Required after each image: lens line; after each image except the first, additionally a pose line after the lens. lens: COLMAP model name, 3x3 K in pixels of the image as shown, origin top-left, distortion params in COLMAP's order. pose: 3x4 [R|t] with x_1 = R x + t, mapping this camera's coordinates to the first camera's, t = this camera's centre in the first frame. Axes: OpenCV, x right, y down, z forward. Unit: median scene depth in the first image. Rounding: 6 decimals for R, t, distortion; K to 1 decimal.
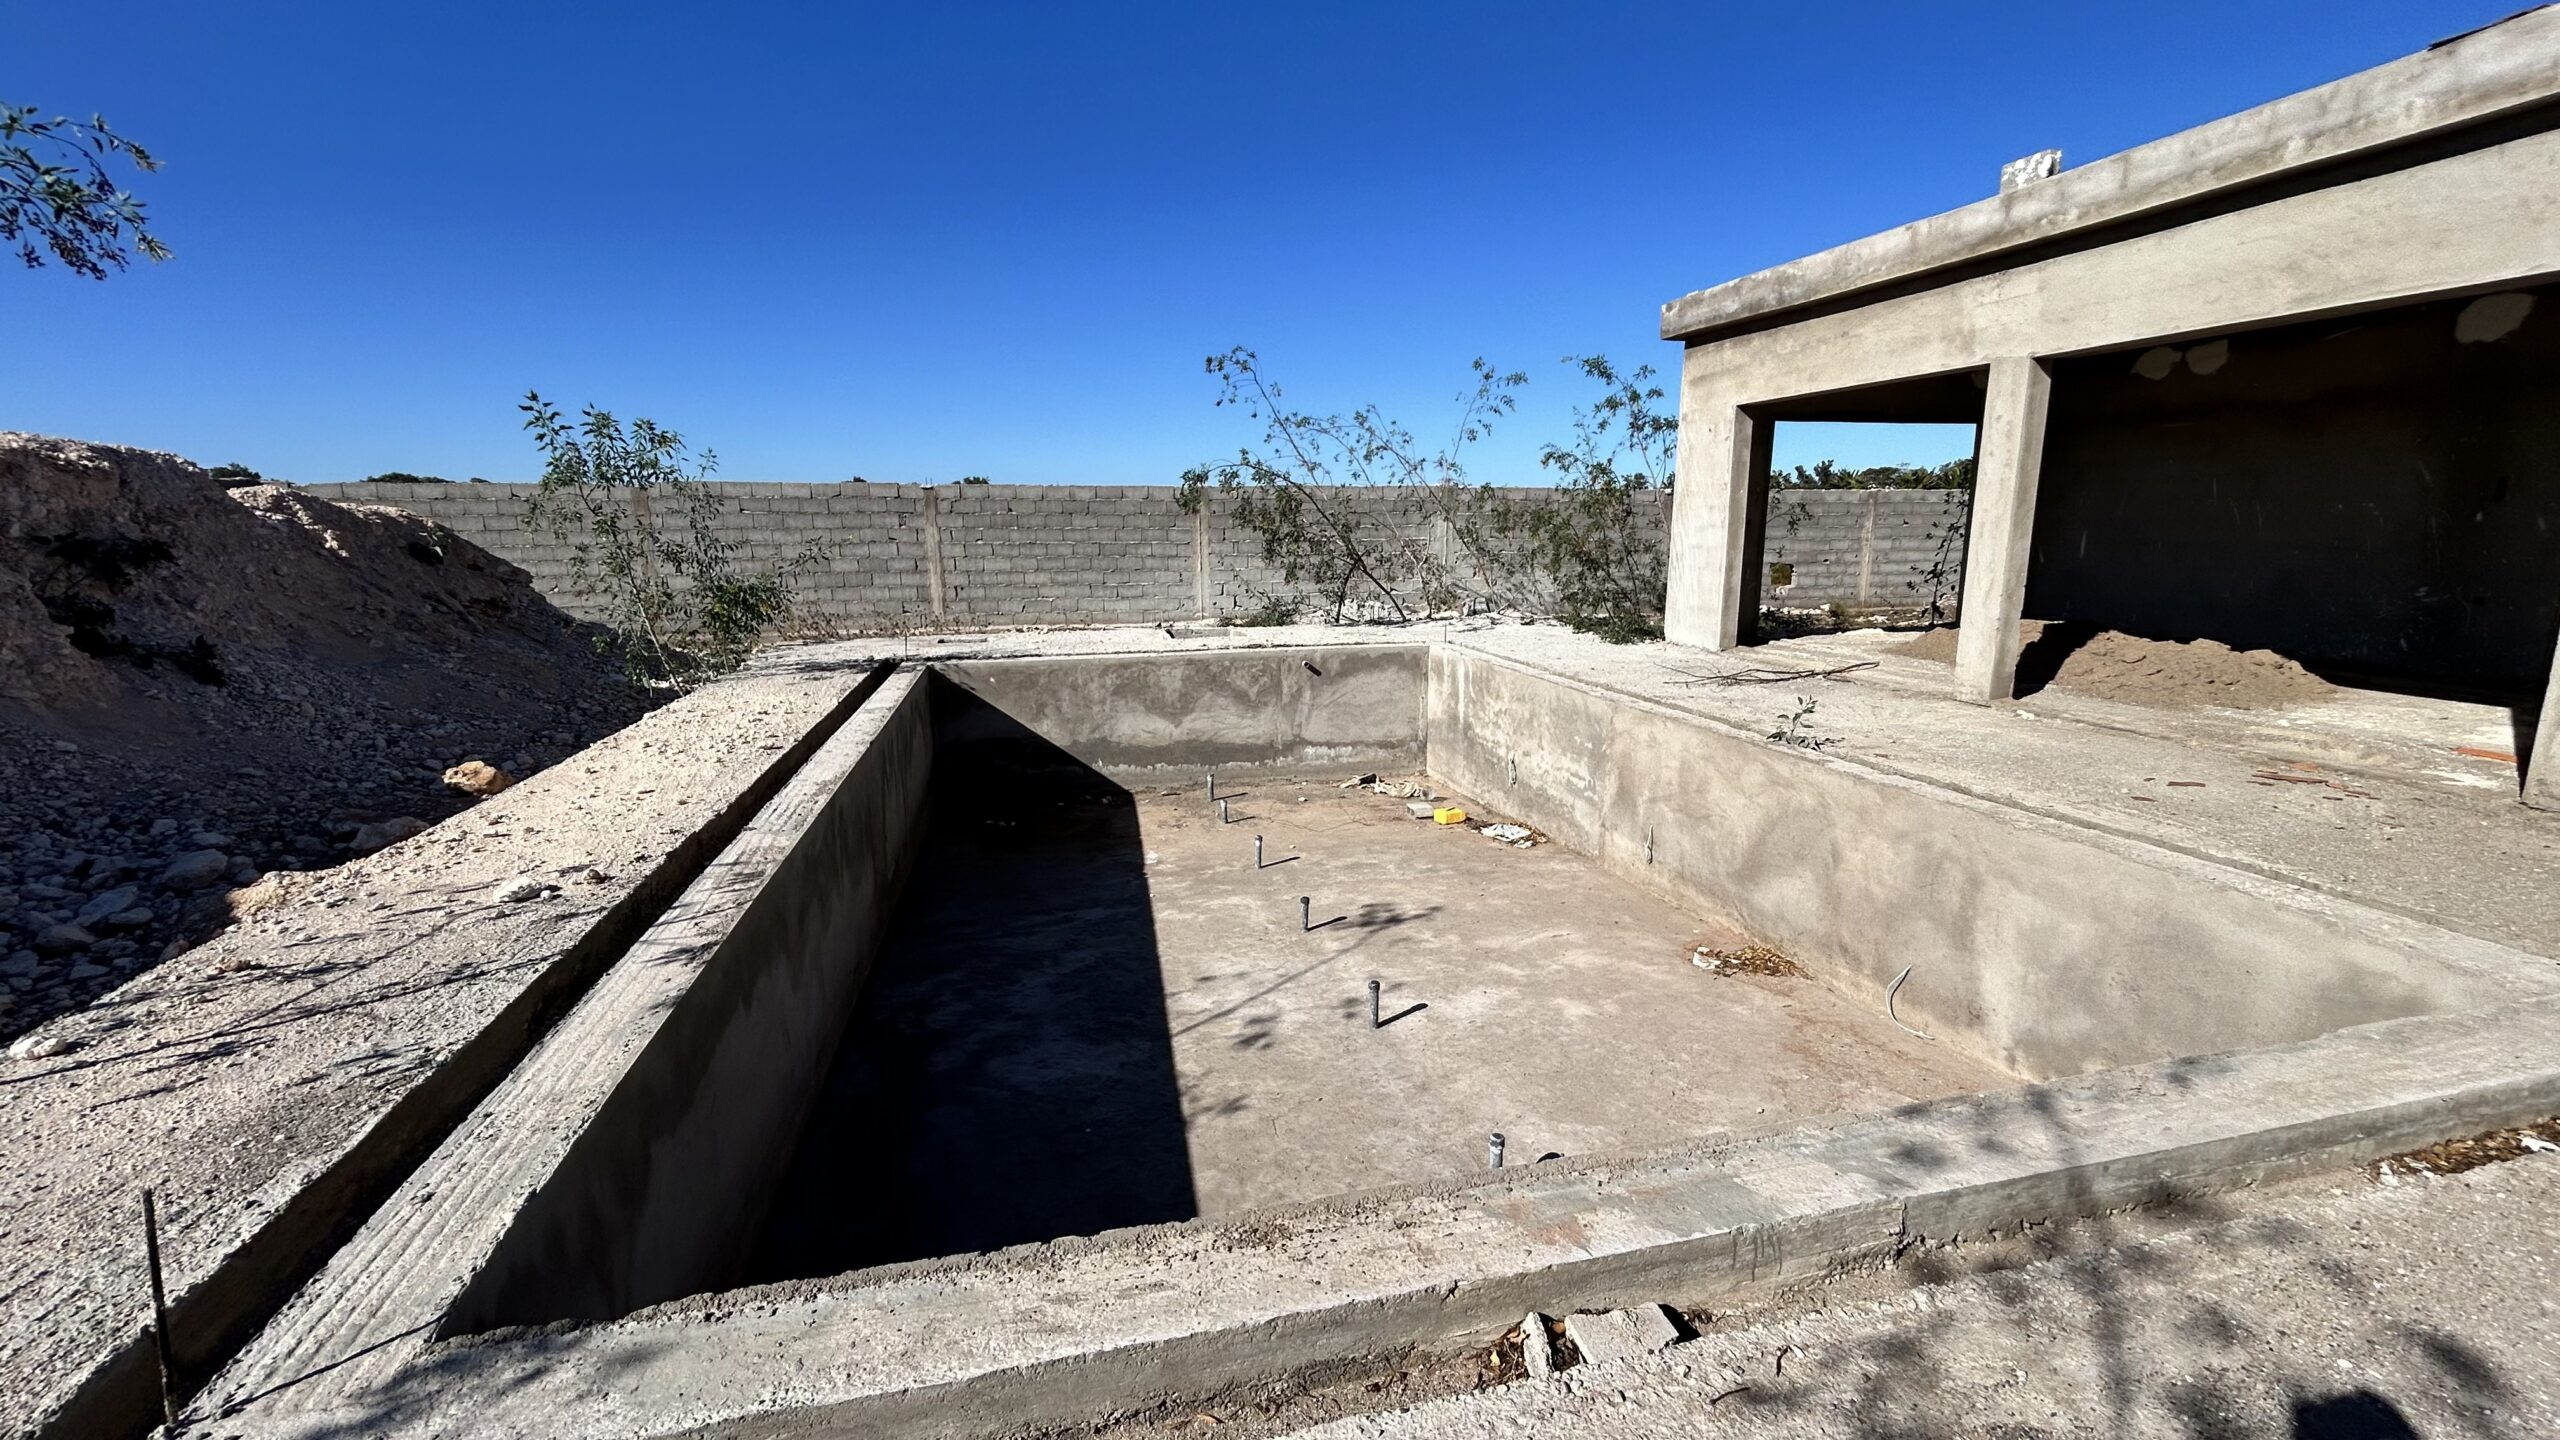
lens RADIAL K [[1037.6, 0, 1274.0], [0, 1037.6, 715.9], [0, 0, 1]] dist [-0.000600, 0.000257]
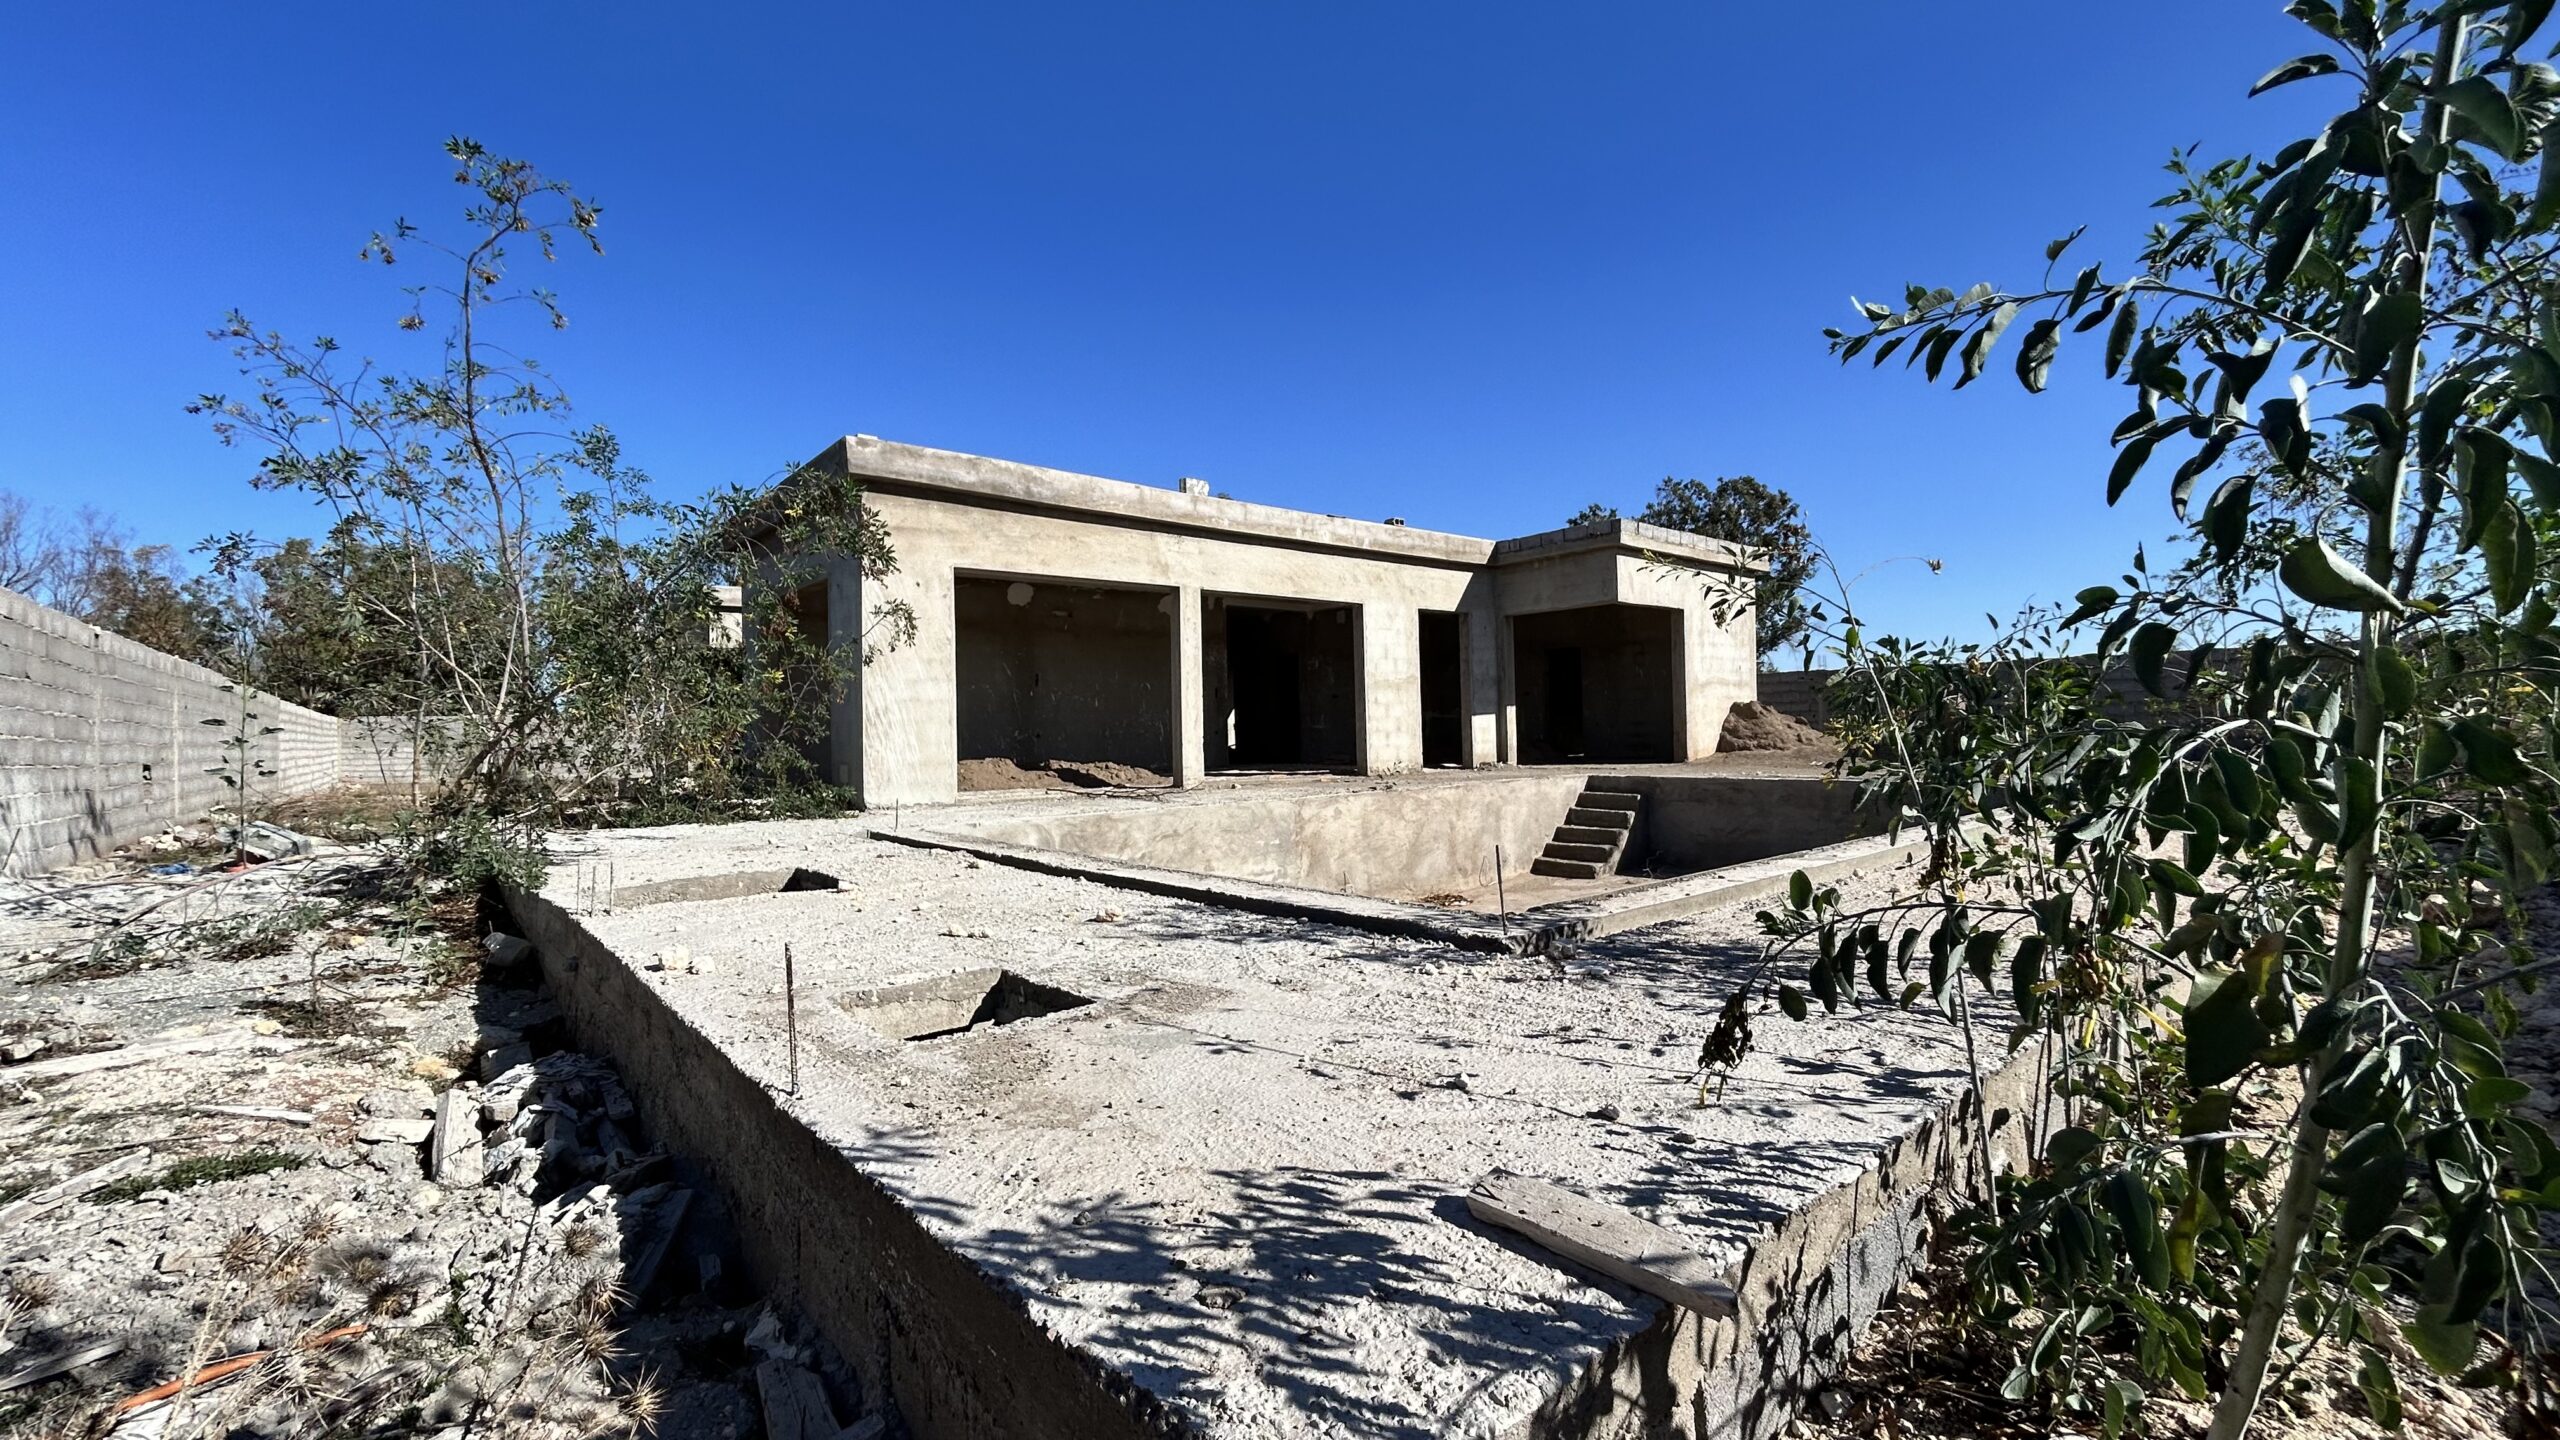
lens RADIAL K [[1037.6, 0, 1277.4], [0, 1037.6, 725.0], [0, 0, 1]] dist [-0.000600, 0.000257]
pose [[-0.462214, 0.018846, 0.886568, -0.875934], [0.187061, 0.979349, 0.076706, -0.223578], [-0.866814, 0.201297, -0.456194, 1.696924]]
